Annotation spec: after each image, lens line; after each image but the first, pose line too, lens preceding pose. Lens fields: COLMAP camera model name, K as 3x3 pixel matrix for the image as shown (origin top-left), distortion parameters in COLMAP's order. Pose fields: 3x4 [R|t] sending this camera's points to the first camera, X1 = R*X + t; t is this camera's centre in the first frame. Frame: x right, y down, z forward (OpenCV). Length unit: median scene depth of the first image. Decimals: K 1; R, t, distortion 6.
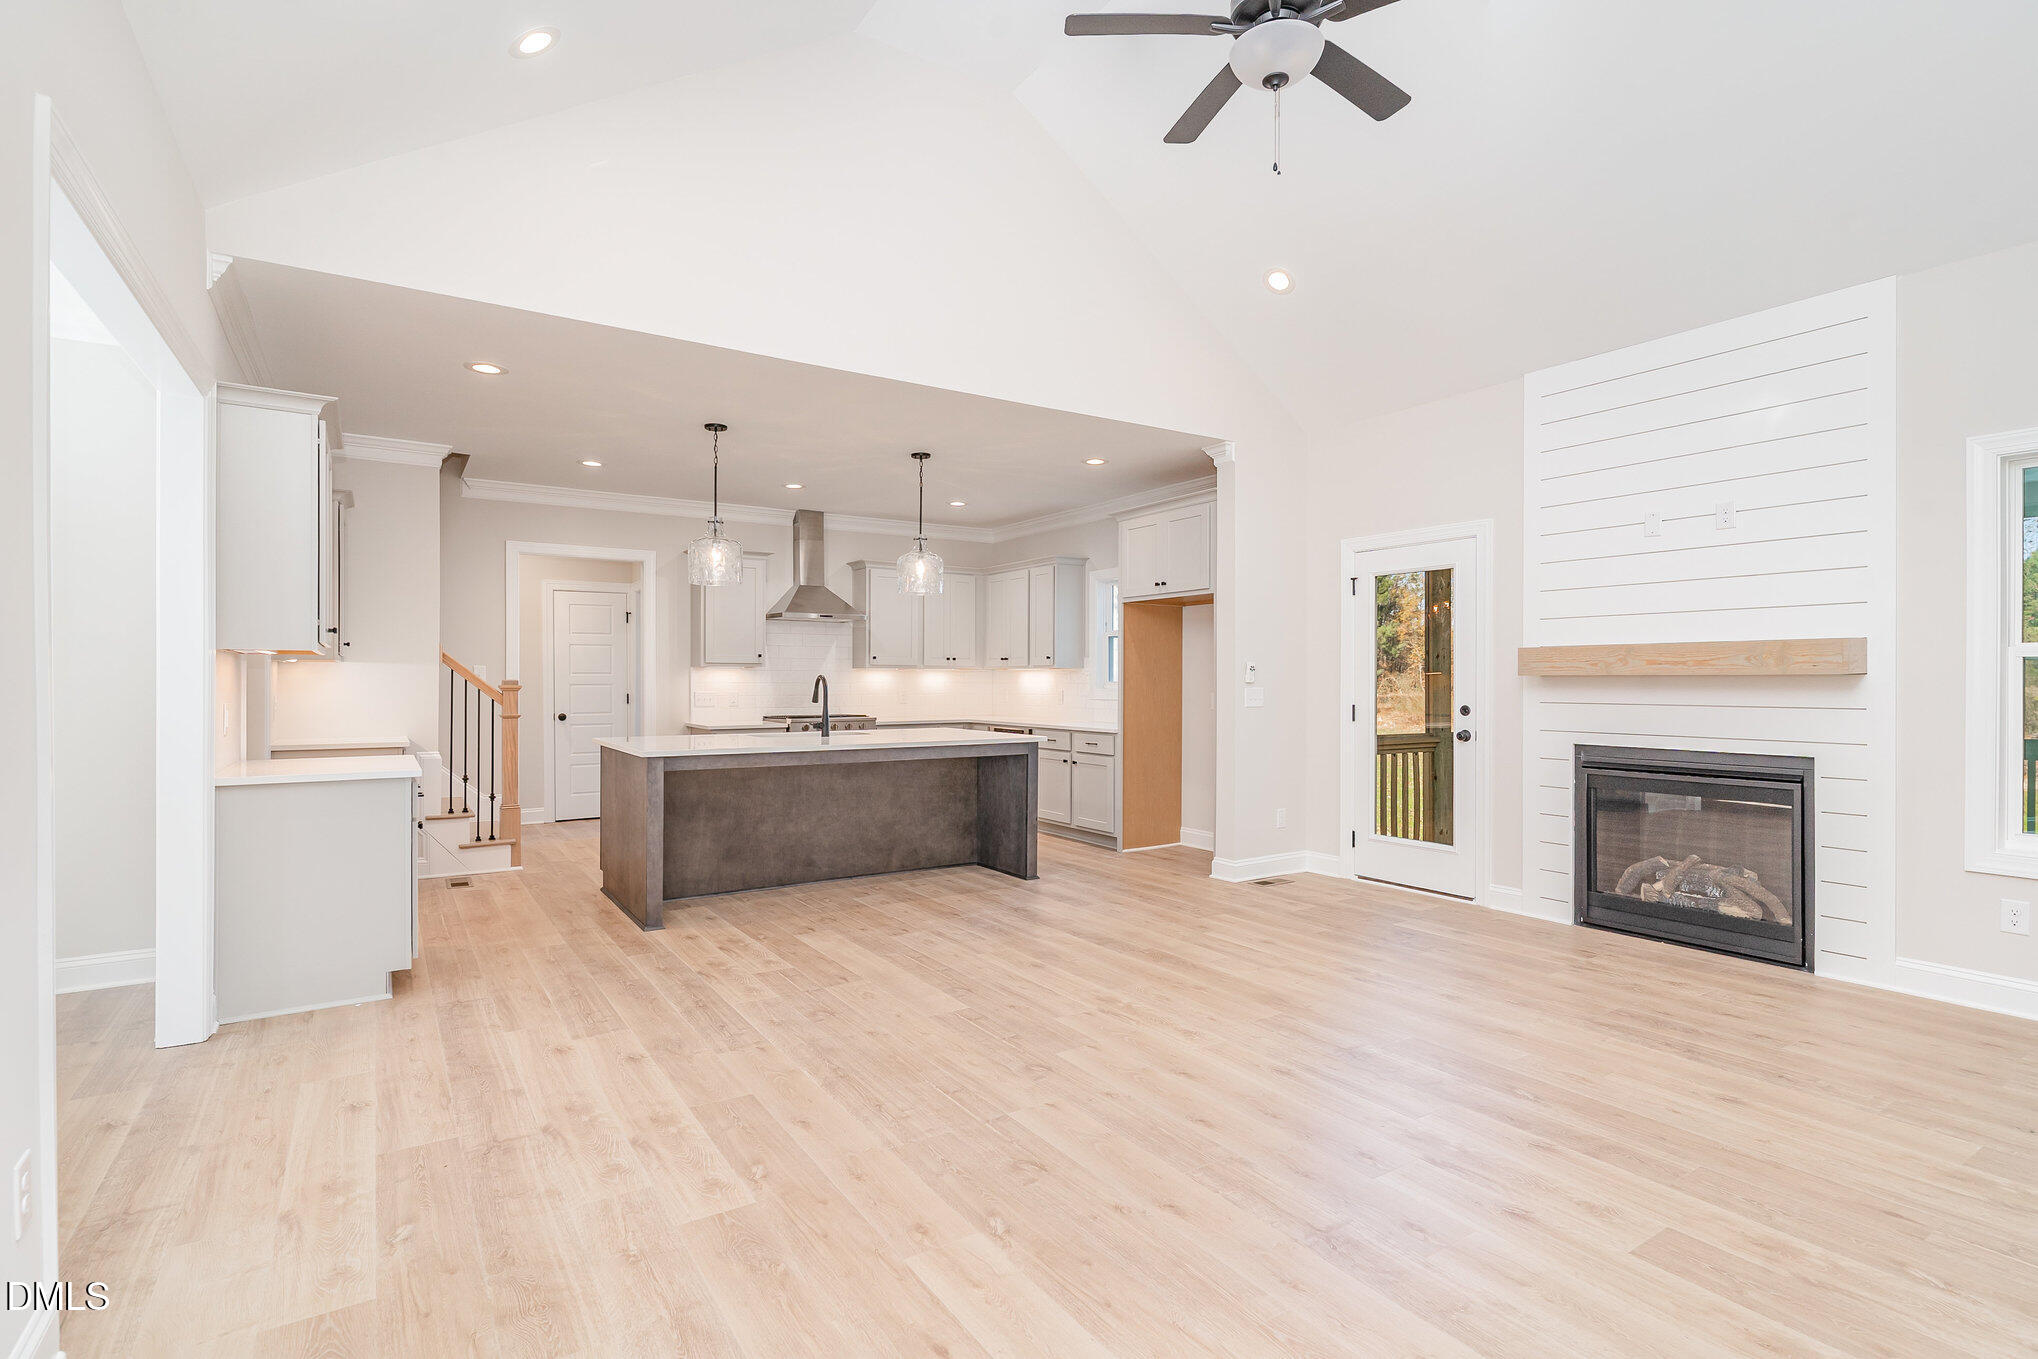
lens RADIAL K [[976.3, 0, 1016.7], [0, 976.3, 679.5], [0, 0, 1]] dist [0.000767, 0.000030]
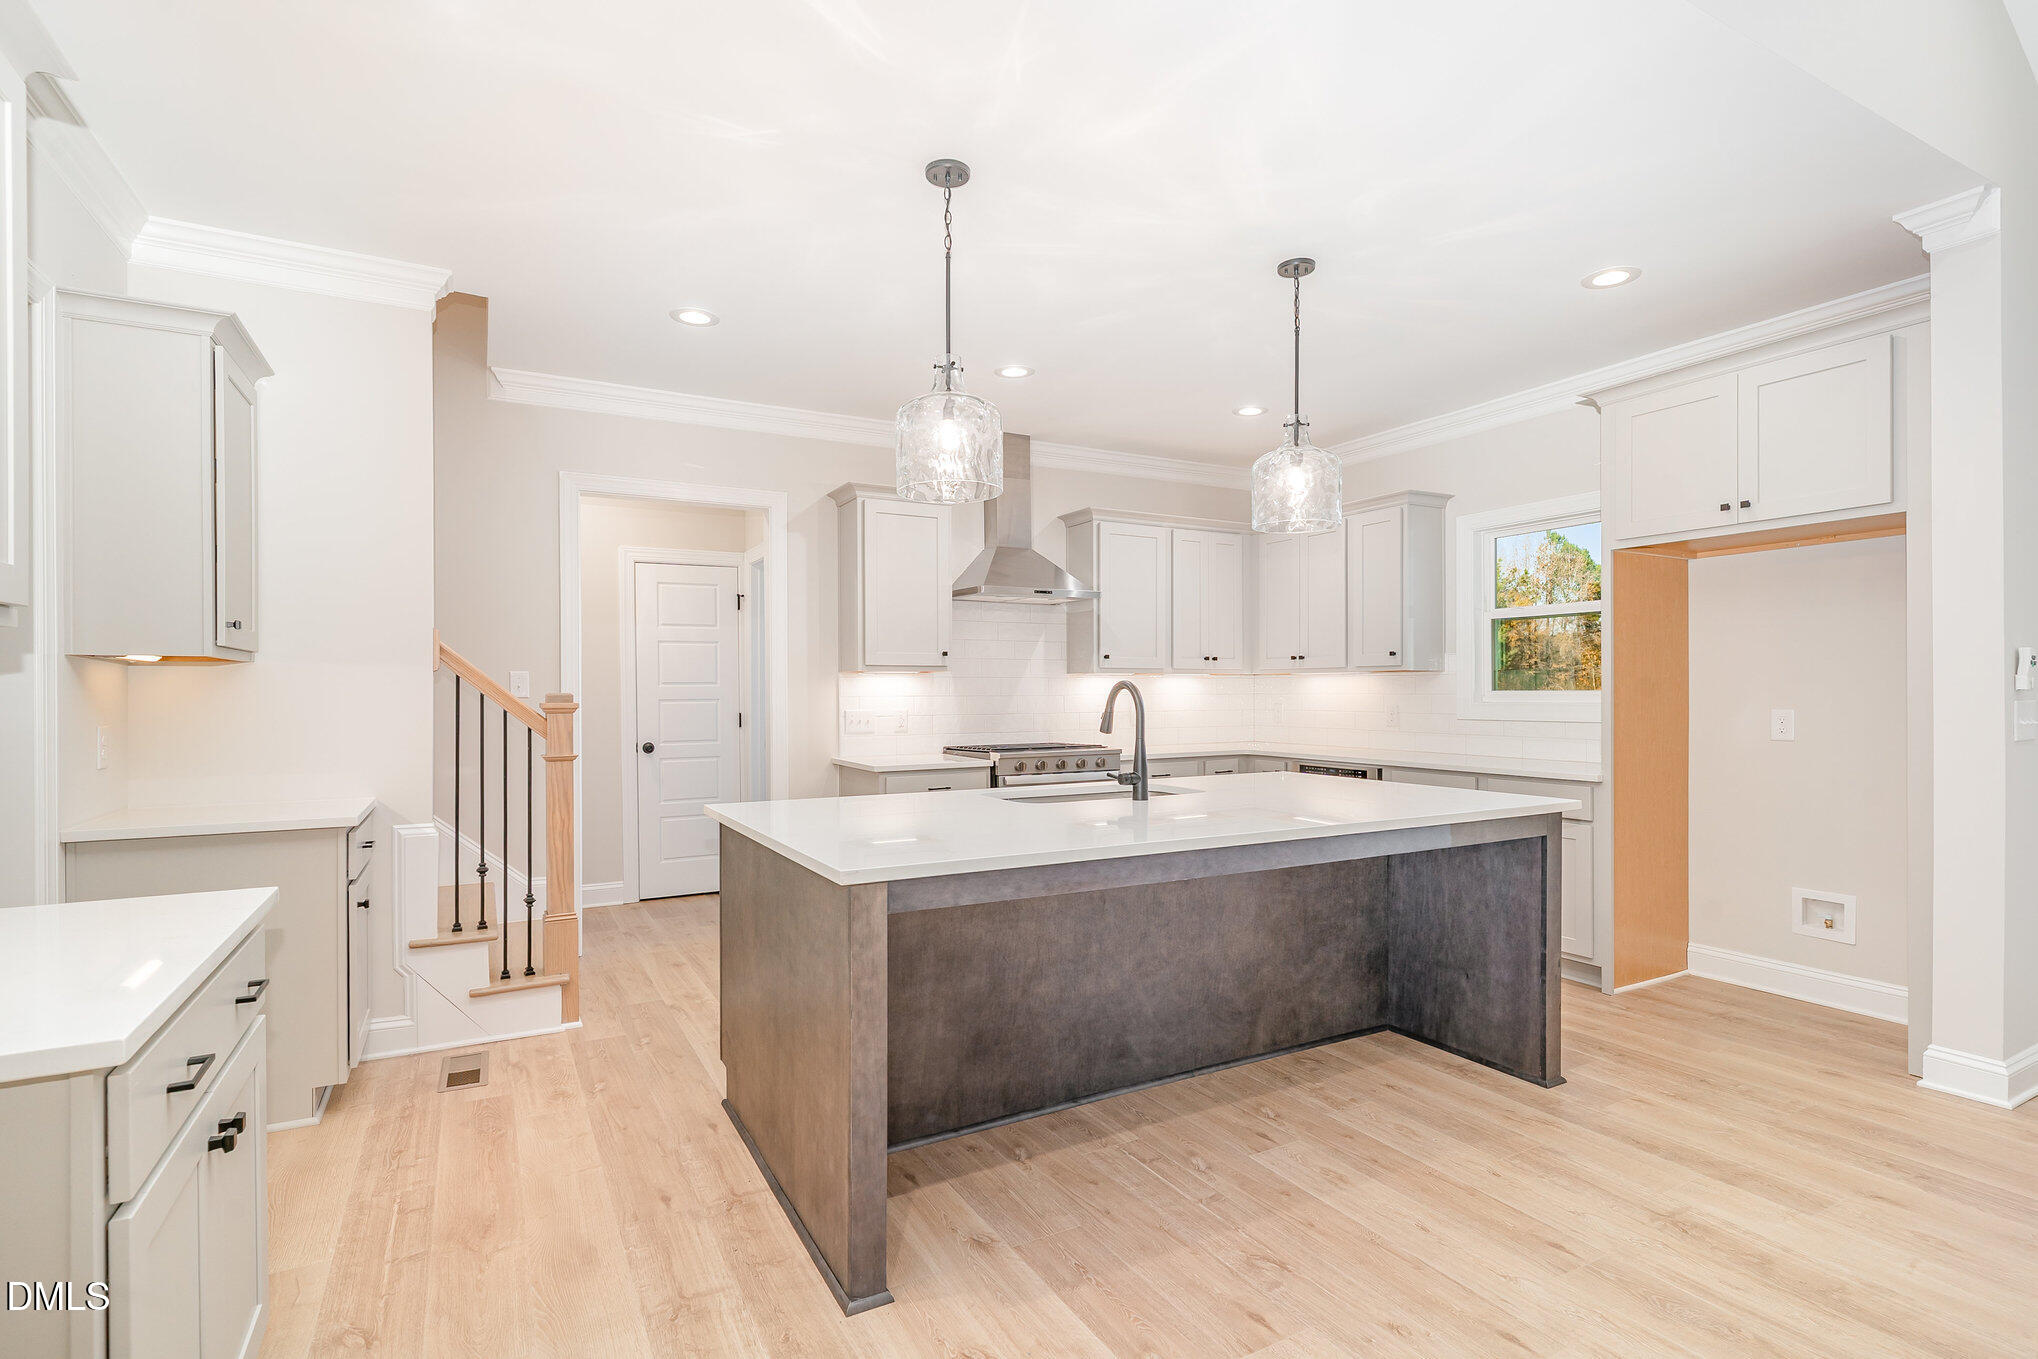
lens RADIAL K [[976.3, 0, 1014.3], [0, 976.3, 691.6], [0, 0, 1]] dist [0.000767, 0.000030]
pose [[0.996948, -0.005876, -0.077849, -0.213070], [0.005955, 0.999982, 0.000786, 0.000439], [0.077842, -0.001247, 0.996965, 0.460537]]
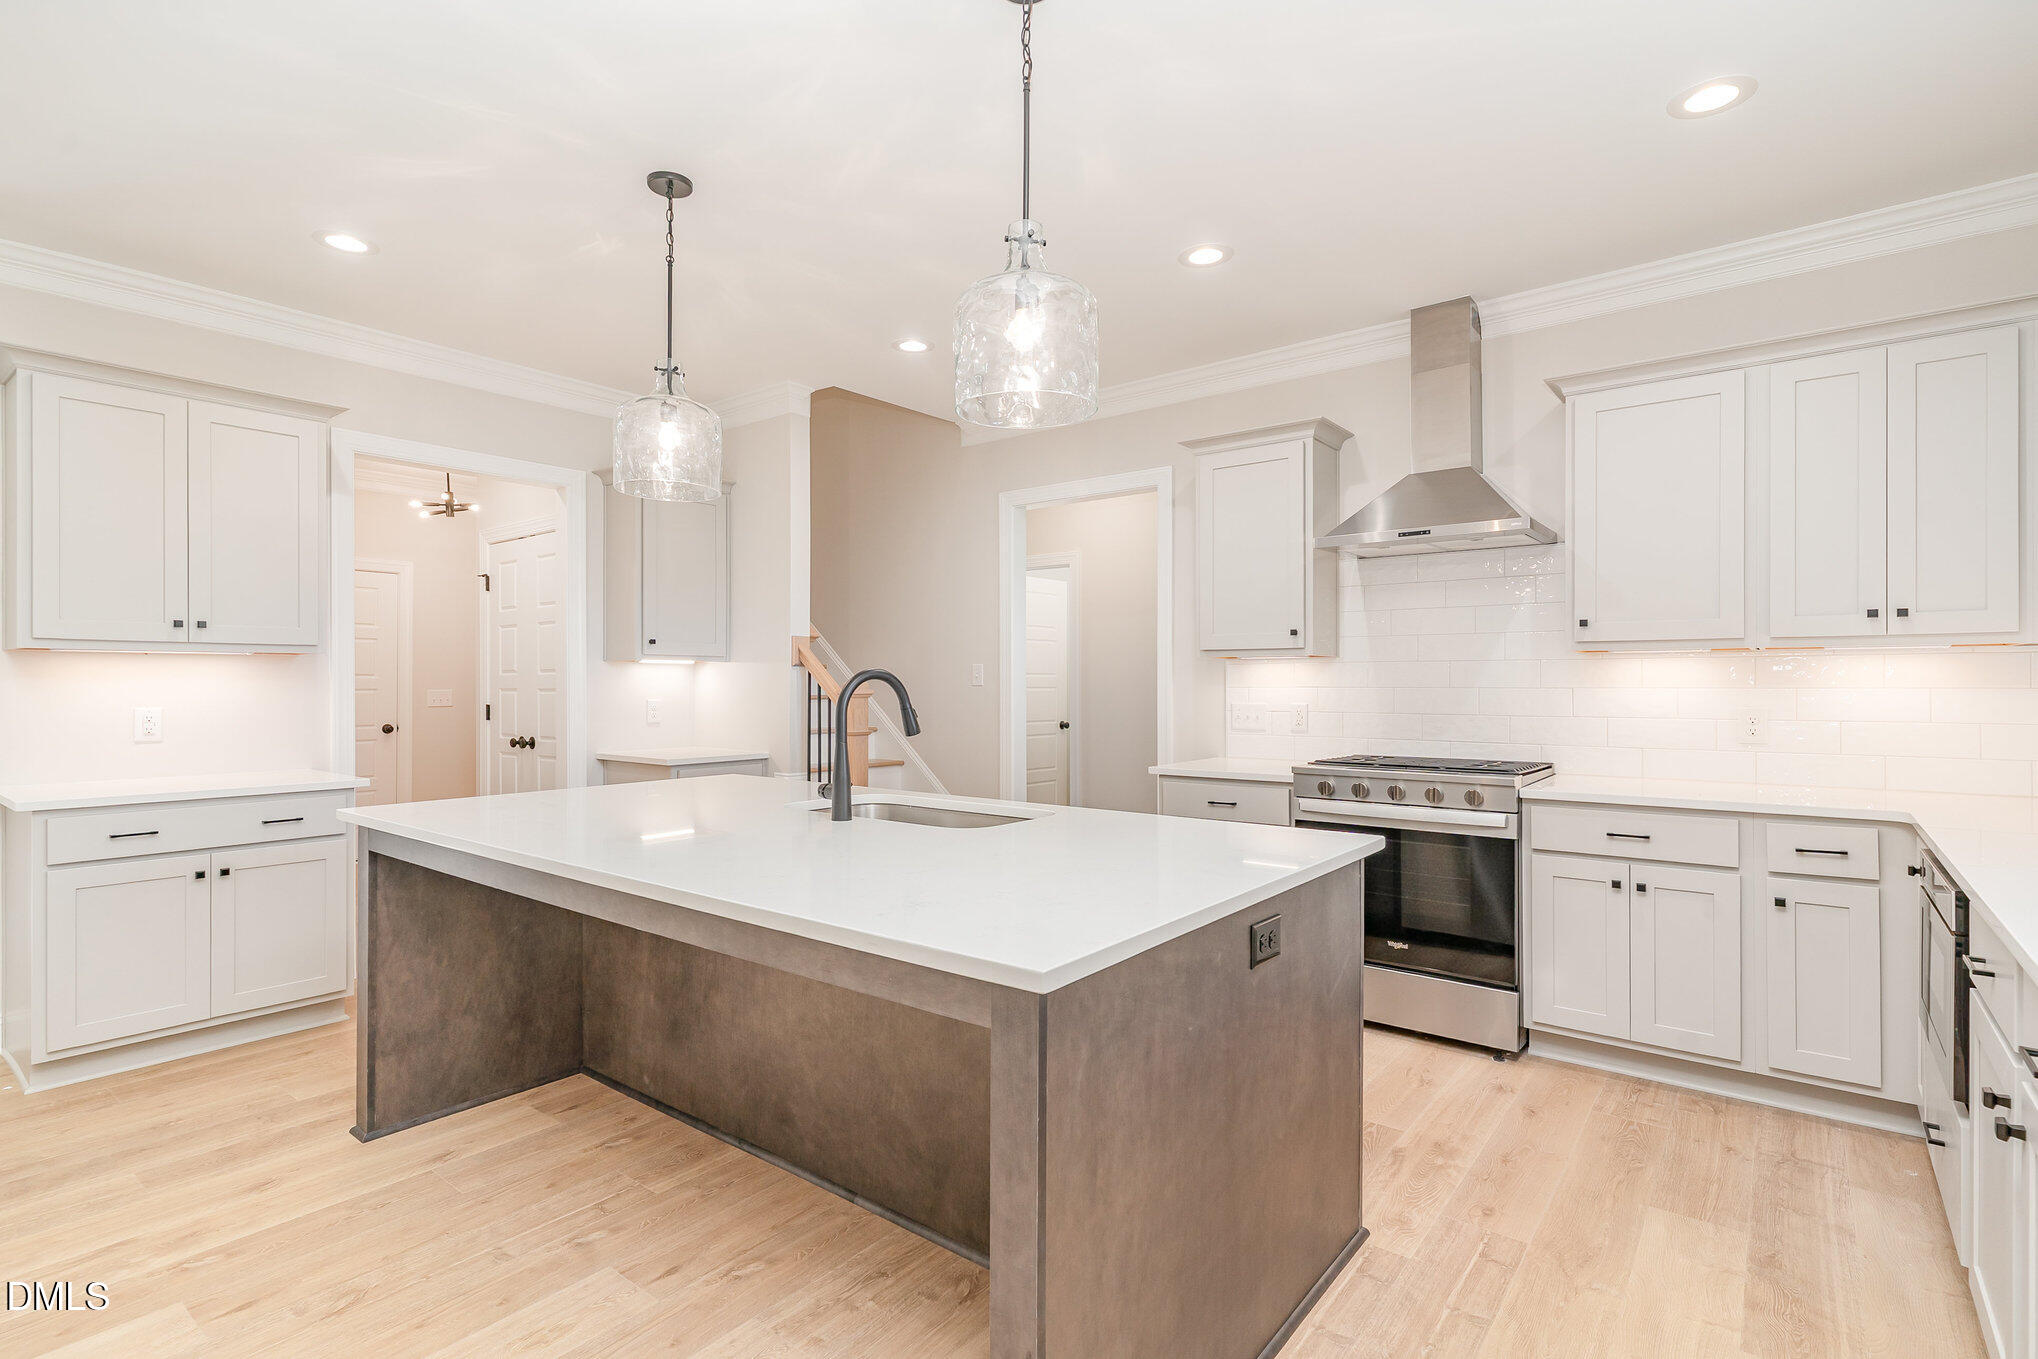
lens RADIAL K [[976.3, 0, 1016.2], [0, 976.3, 679.7], [0, 0, 1]] dist [0.000767, 0.000030]
pose [[0.317574, -0.002989, -0.948229, 0.205945], [0.001404, 0.999995, -0.002683, 0.001056], [0.948233, -0.000479, 0.317576, 0.902571]]
